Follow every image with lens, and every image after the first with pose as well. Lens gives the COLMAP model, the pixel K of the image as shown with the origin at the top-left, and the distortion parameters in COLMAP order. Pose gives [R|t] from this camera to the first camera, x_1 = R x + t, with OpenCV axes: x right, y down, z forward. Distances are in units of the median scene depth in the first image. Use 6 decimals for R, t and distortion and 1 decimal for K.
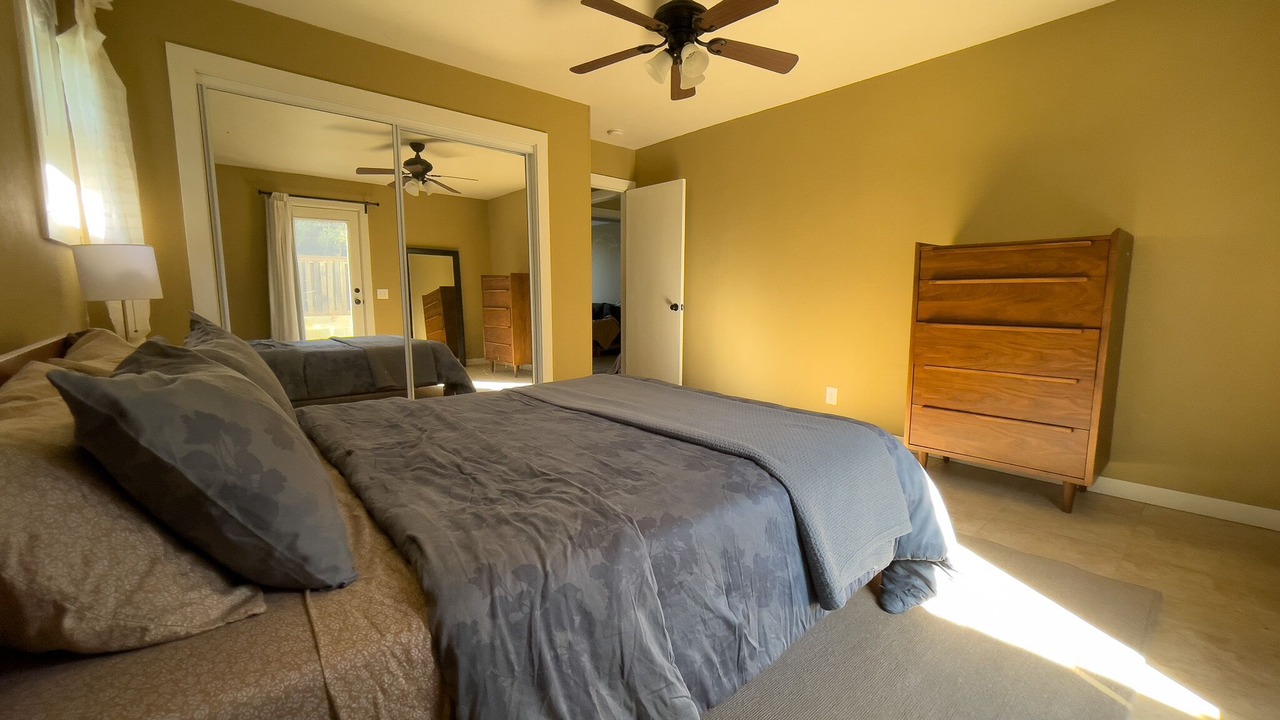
lens RADIAL K [[502.6, 0, 638.6], [0, 502.6, 356.9], [0, 0, 1]] dist [-0.010689, 0.000351]
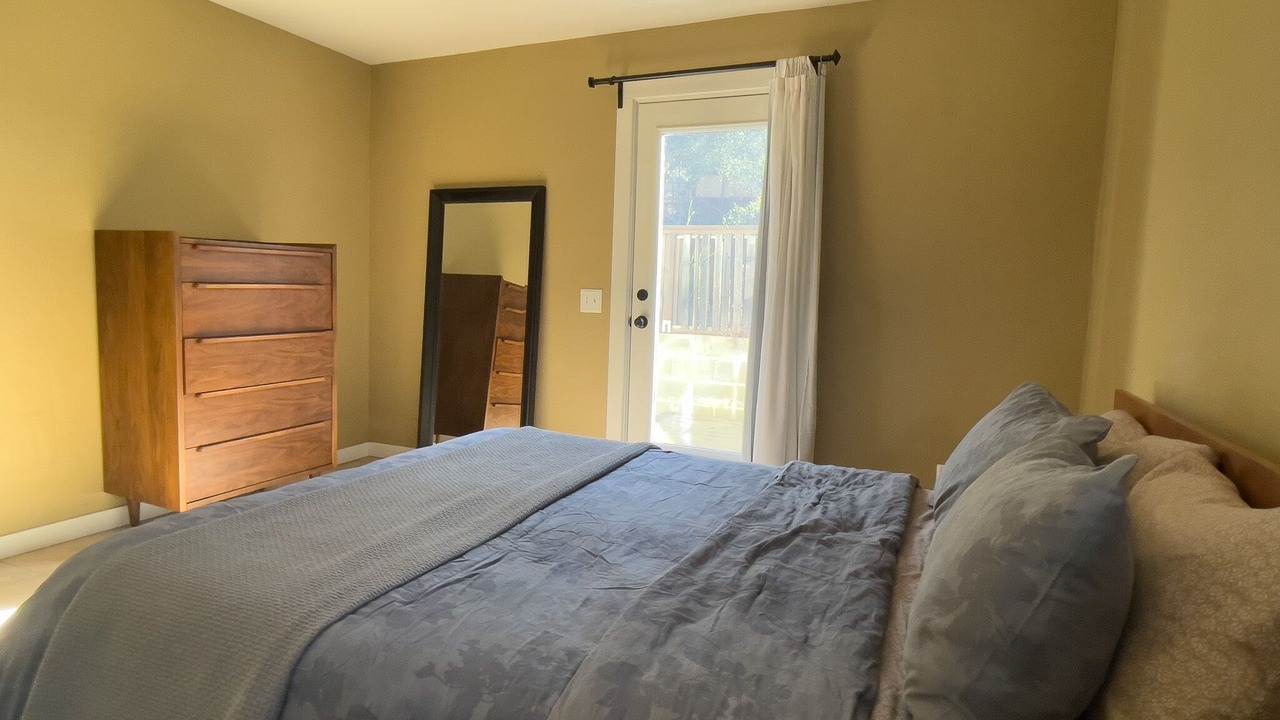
lens RADIAL K [[660.4, 0, 641.5], [0, 660.4, 357.4], [0, 0, 1]] dist [-0.011718, 0.005775]
pose [[-0.427344, -0.106193, 0.897831, -0.686964], [0.074882, 0.985508, 0.152205, -0.157678], [-0.900983, 0.132275, -0.413199, 0.901332]]
